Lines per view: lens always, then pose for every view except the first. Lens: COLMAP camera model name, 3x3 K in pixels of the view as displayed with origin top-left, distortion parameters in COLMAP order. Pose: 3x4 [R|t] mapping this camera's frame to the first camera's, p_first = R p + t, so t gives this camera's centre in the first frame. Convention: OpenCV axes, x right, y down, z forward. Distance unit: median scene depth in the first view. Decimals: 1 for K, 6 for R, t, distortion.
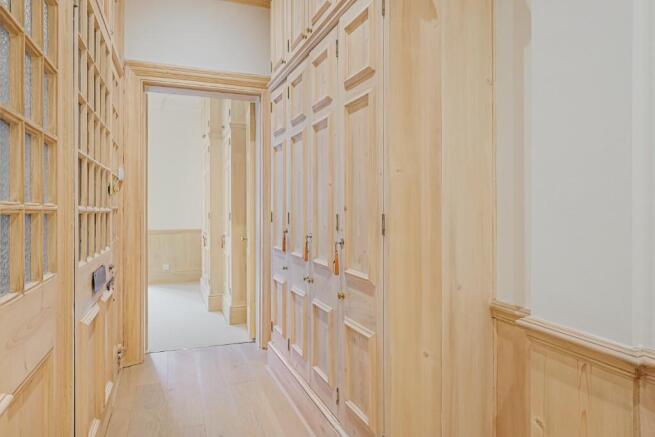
lens RADIAL K [[392.6, 0, 327.0], [0, 392.6, 208.3], [0, 0, 1]] dist [-0.003164, -0.000581]
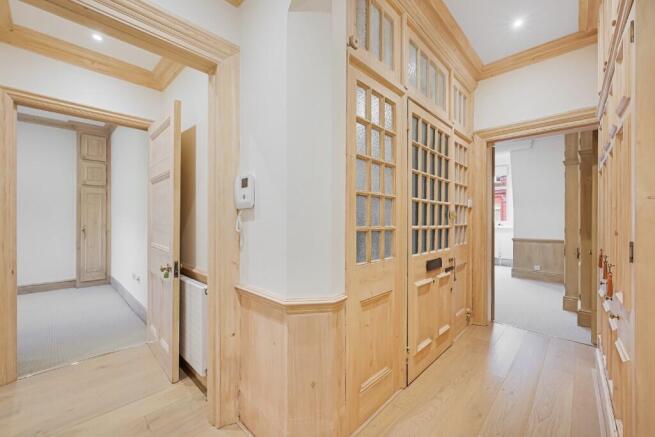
lens RADIAL K [[256.2, 0, 327.1], [0, 256.2, 222.5], [0, 0, 1]] dist [-0.001299, -0.000217]
pose [[0.439581, 0.008042, -0.898167, 0.155883], [-0.003351, 0.999968, 0.007313, -0.014623], [0.898197, -0.000205, 0.439594, 0.008229]]
